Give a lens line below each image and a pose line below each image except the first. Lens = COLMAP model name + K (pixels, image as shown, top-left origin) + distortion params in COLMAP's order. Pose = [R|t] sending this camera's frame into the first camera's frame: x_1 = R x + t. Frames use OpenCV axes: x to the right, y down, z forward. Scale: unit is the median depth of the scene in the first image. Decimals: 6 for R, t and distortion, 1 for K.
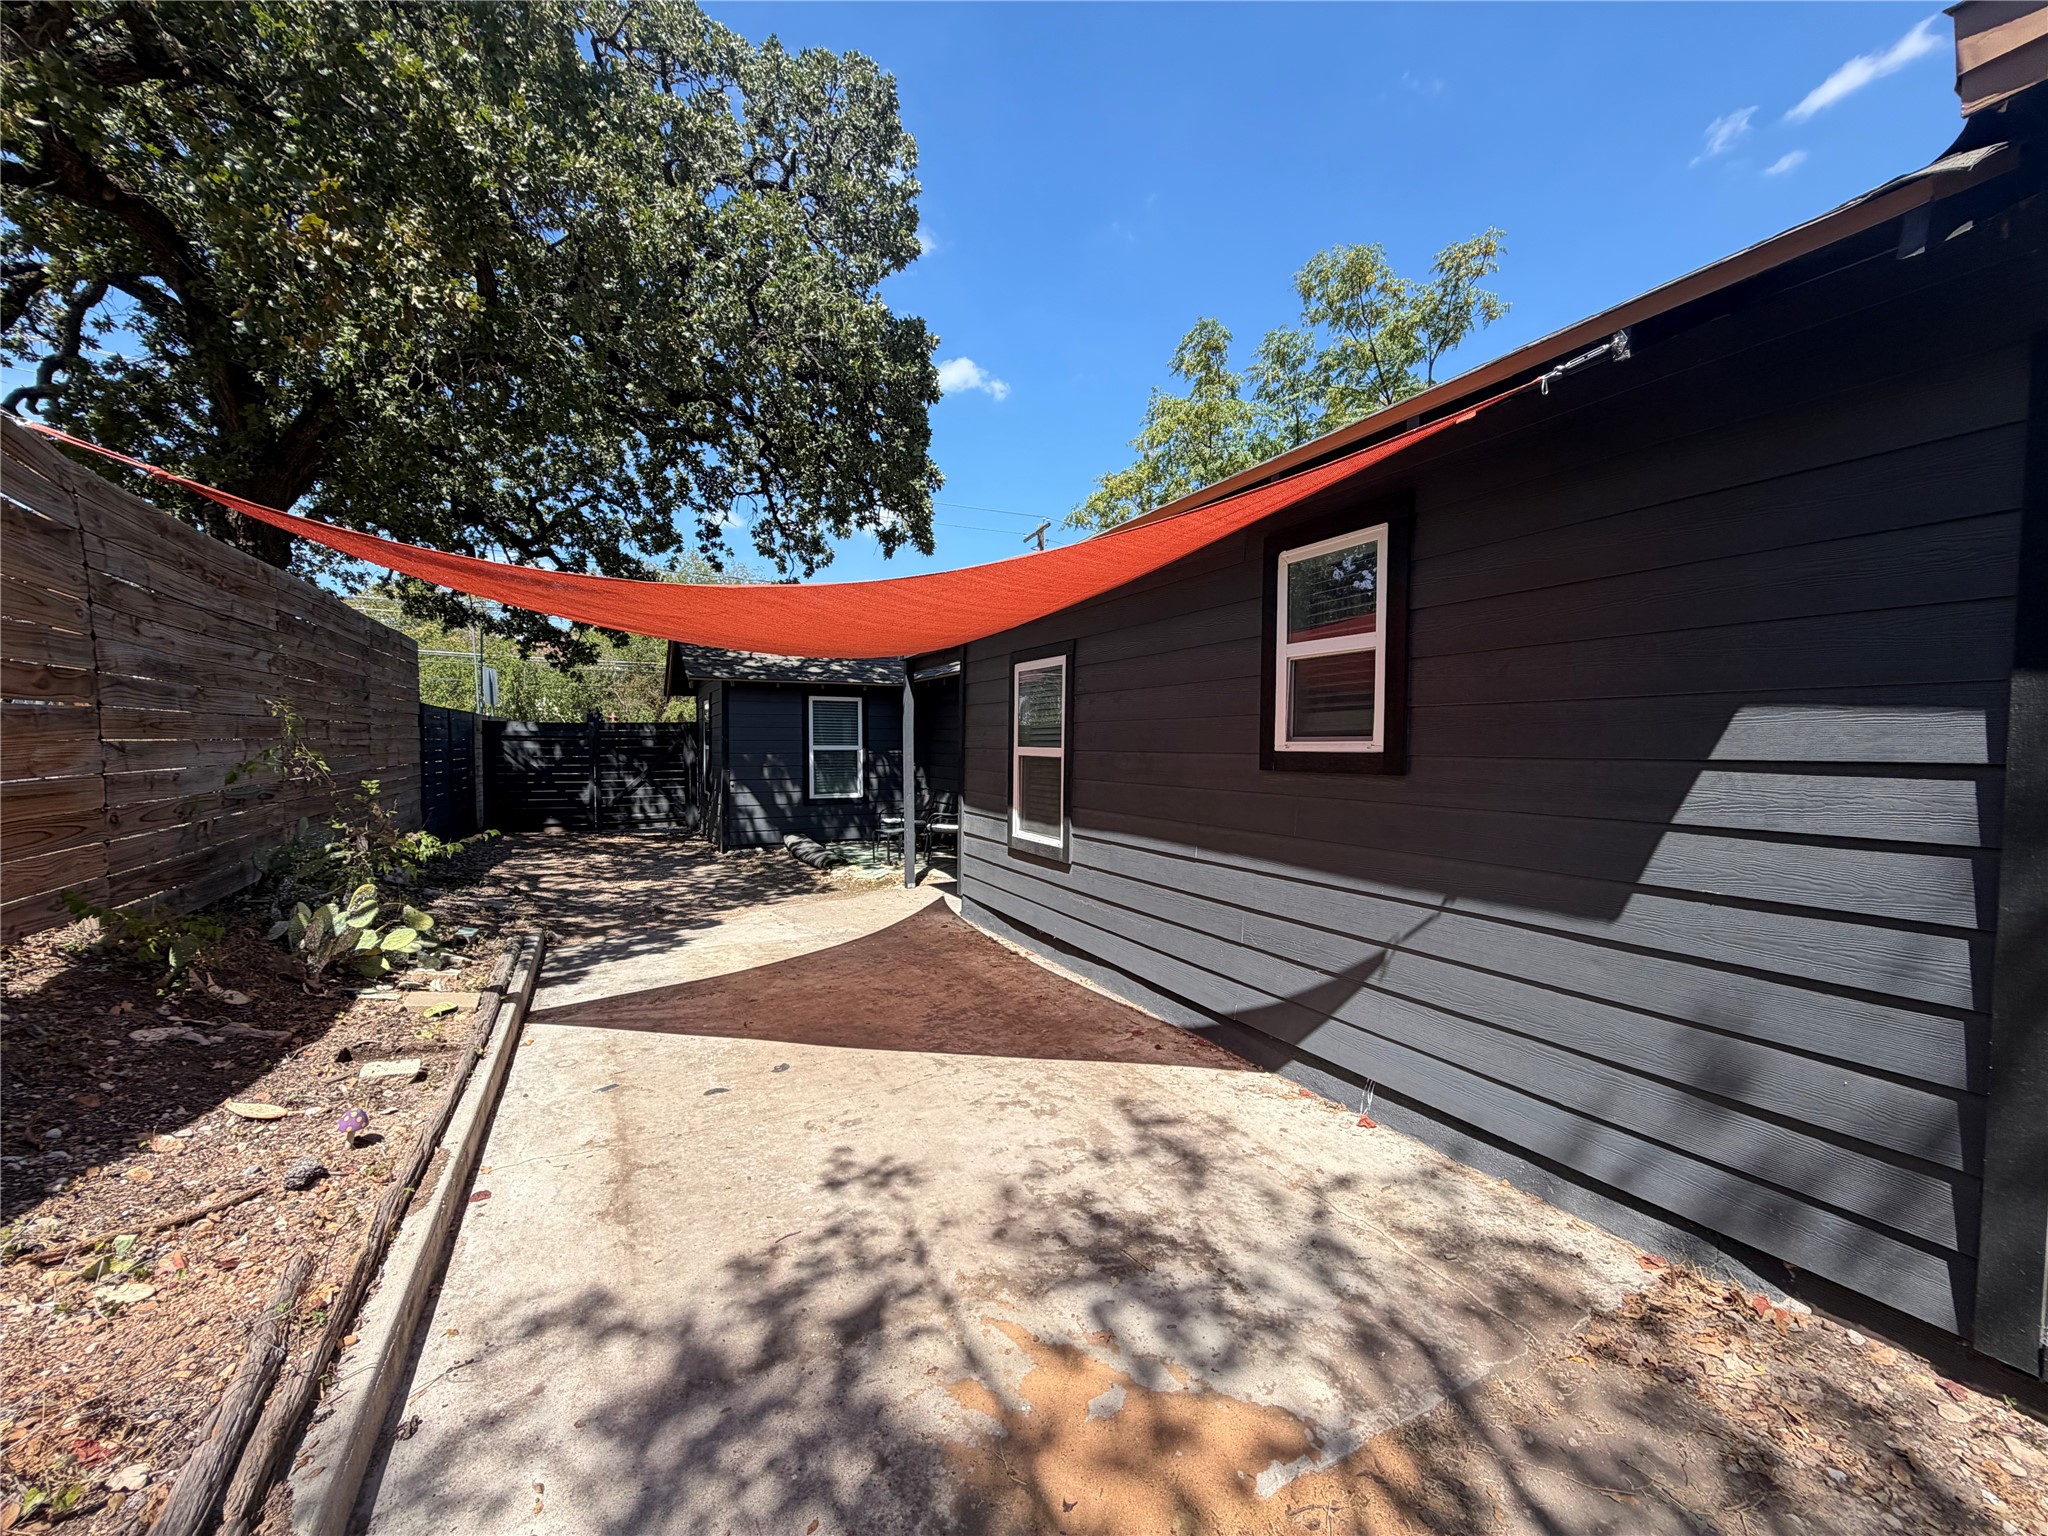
lens RADIAL K [[817.6, 0, 1024.2], [0, 817.6, 775.5], [0, 0, 1]] dist [-0.001868, 0.000833]
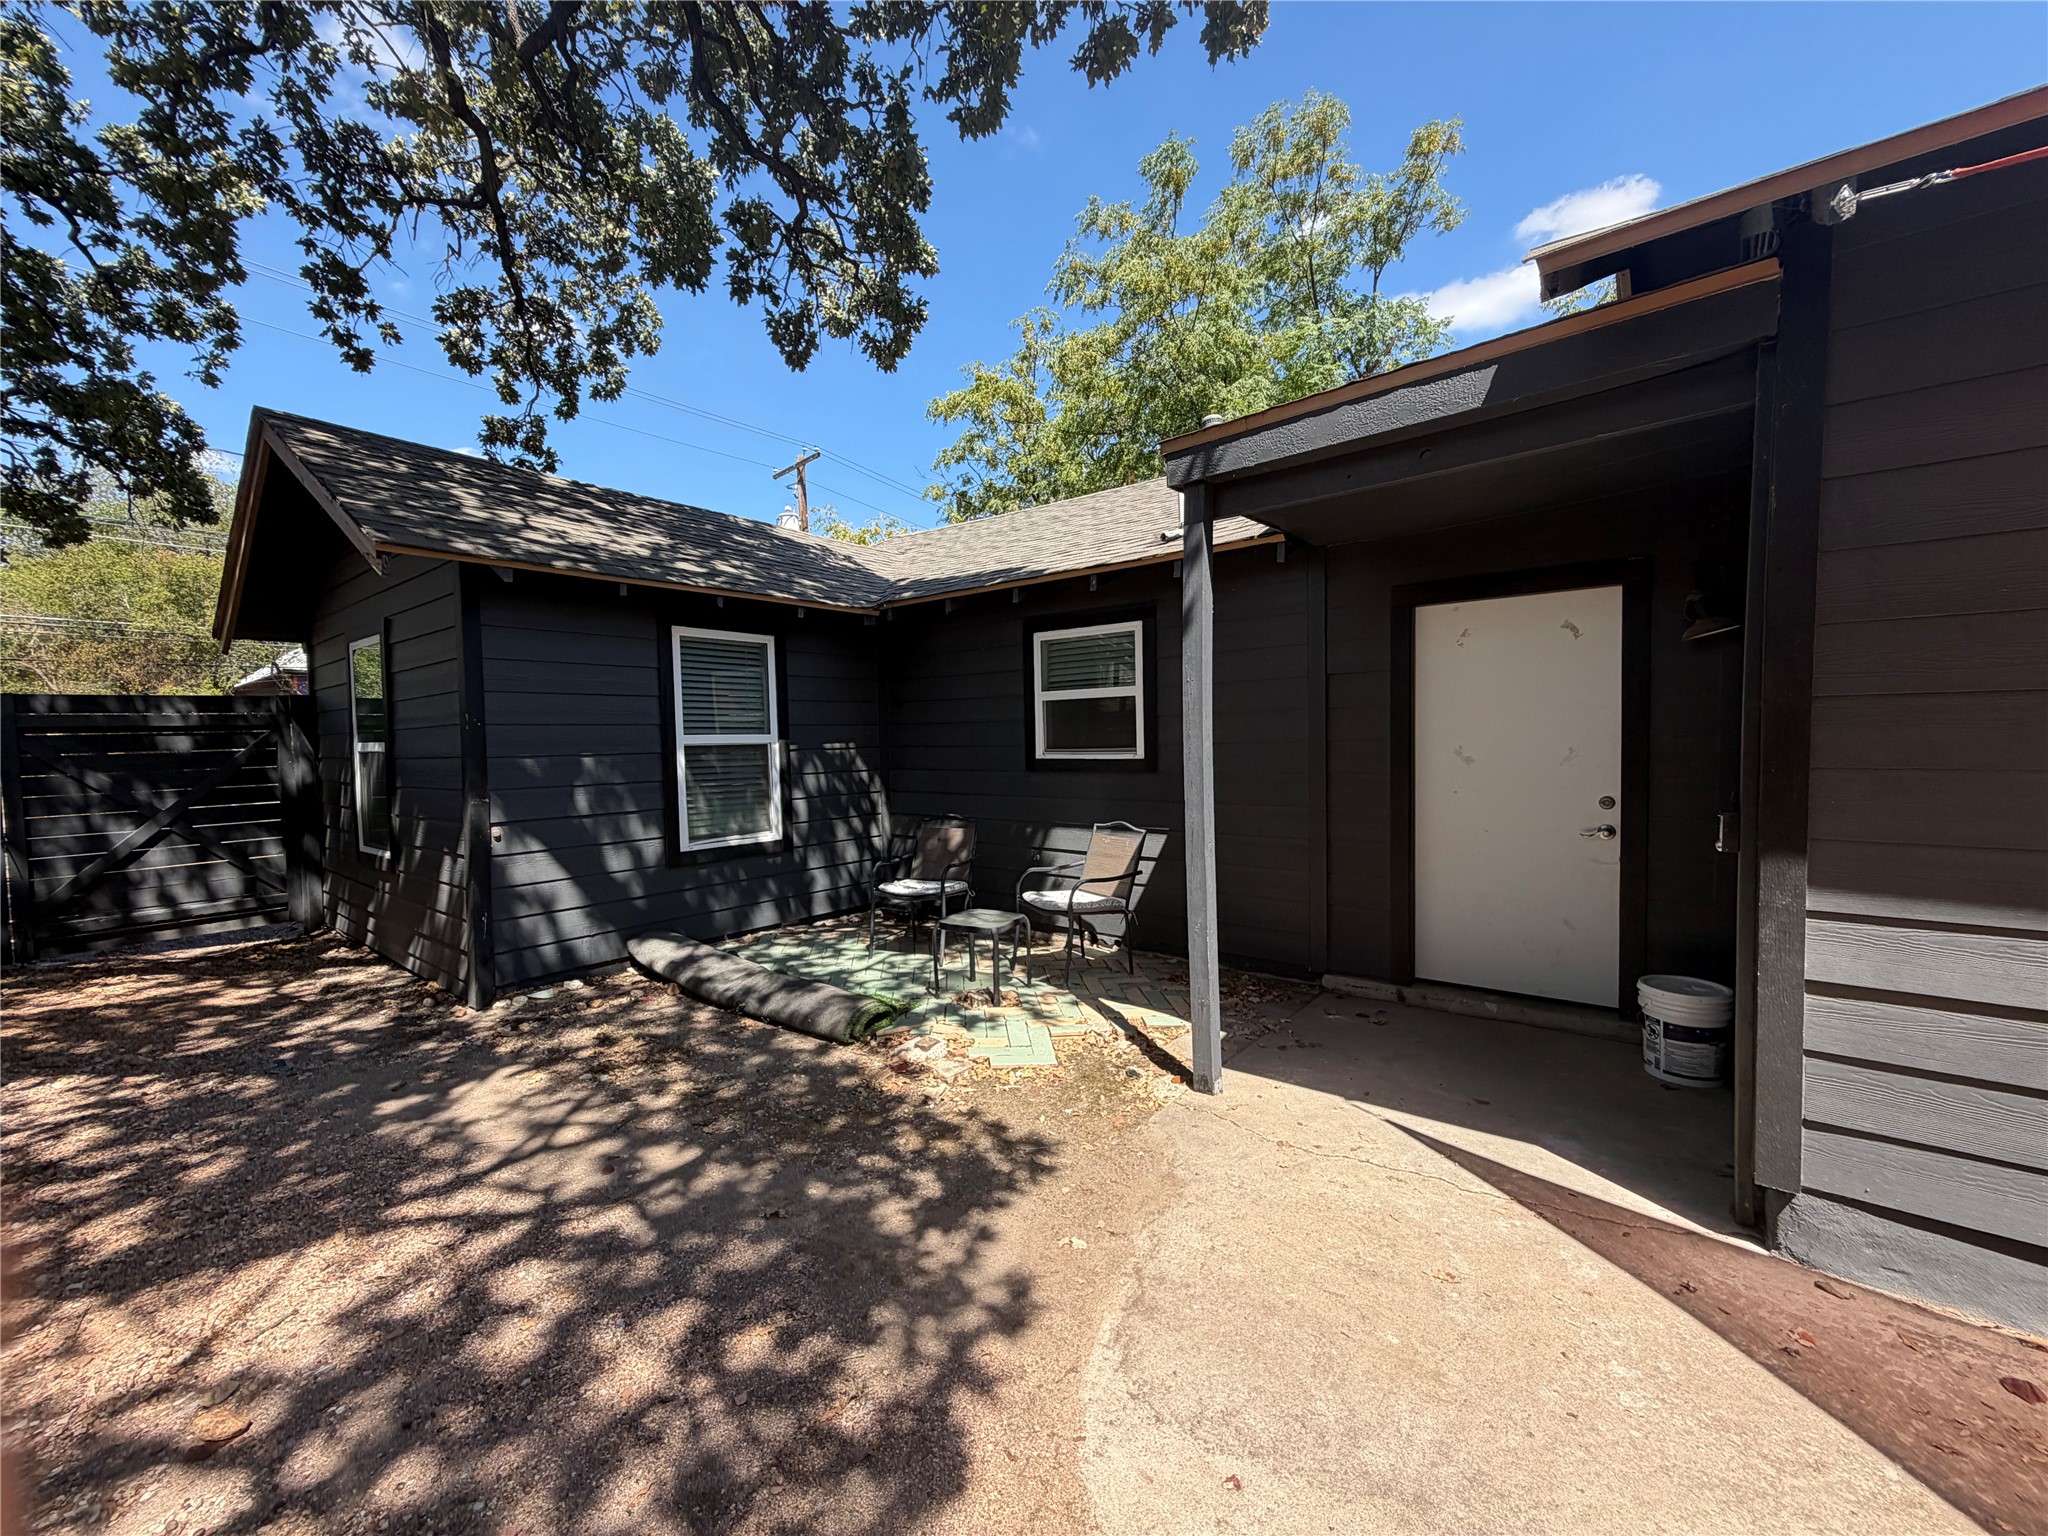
lens RADIAL K [[817.6, 0, 1028.1], [0, 817.6, 773.0], [0, 0, 1]] dist [-0.001868, 0.000833]
pose [[0.912429, -0.038480, 0.407421, -0.261673], [0.038577, 0.999224, 0.007980, -0.011562], [-0.407412, 0.008436, 0.913206, 0.489629]]
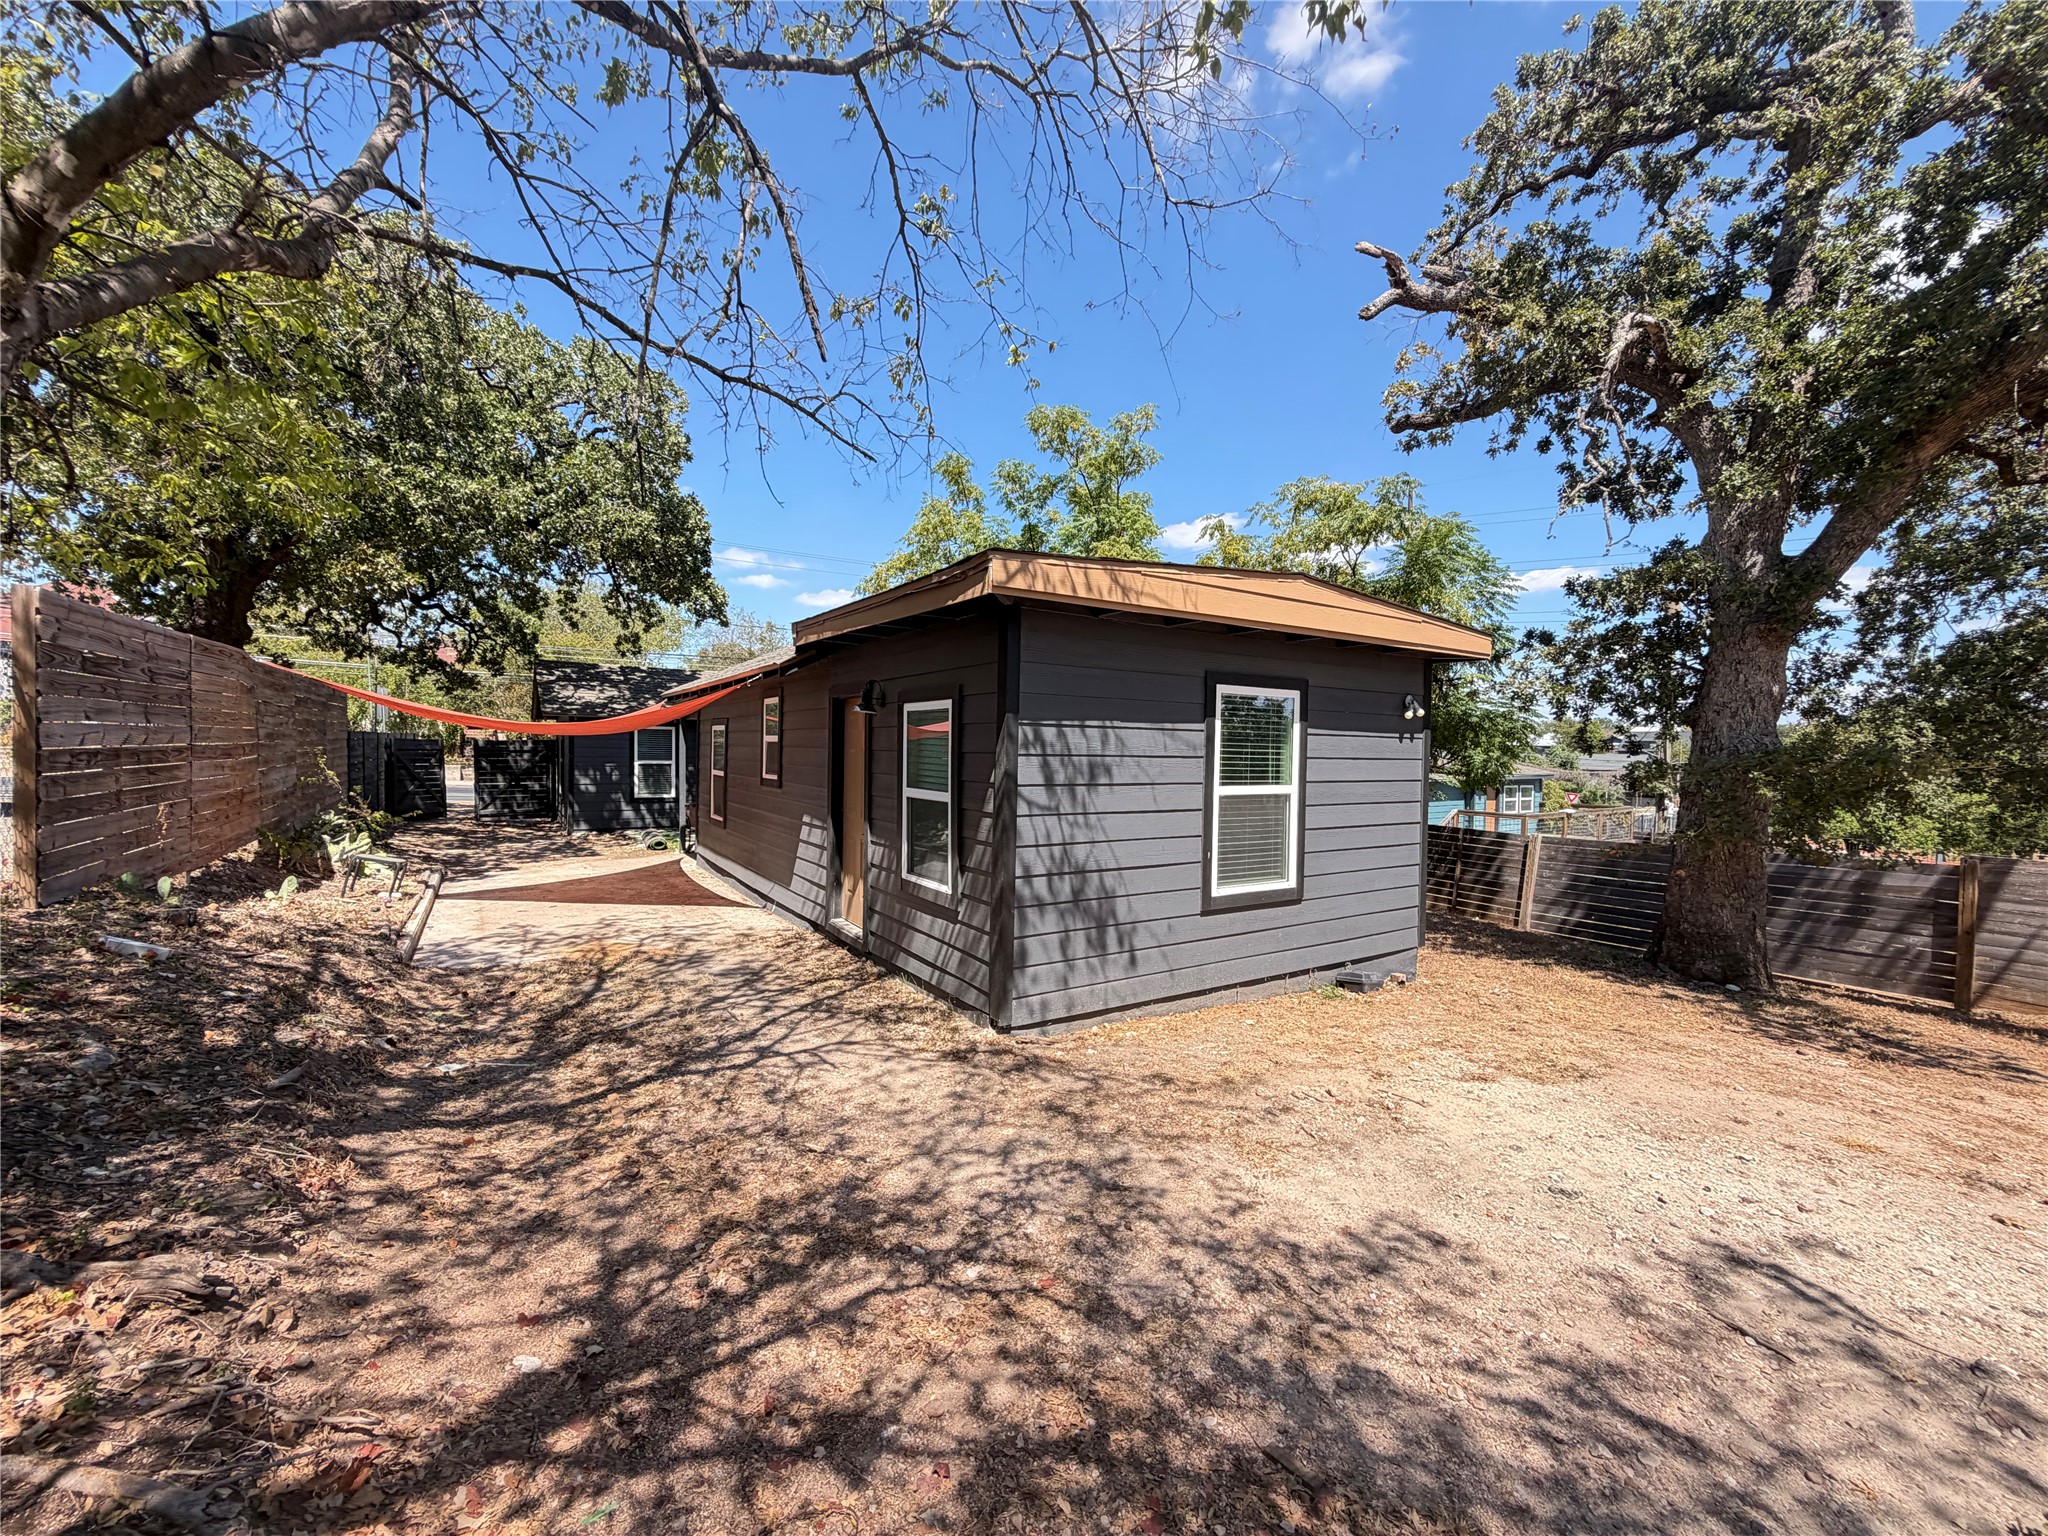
lens RADIAL K [[817.6, 0, 1039.9], [0, 817.6, 768.6], [0, 0, 1]] dist [-0.001868, 0.000833]
pose [[0.992713, 0.009038, 0.120160, 0.265413], [-0.008183, 0.999938, -0.007606, -0.015583], [-0.120221, 0.006568, 0.992725, -0.499379]]
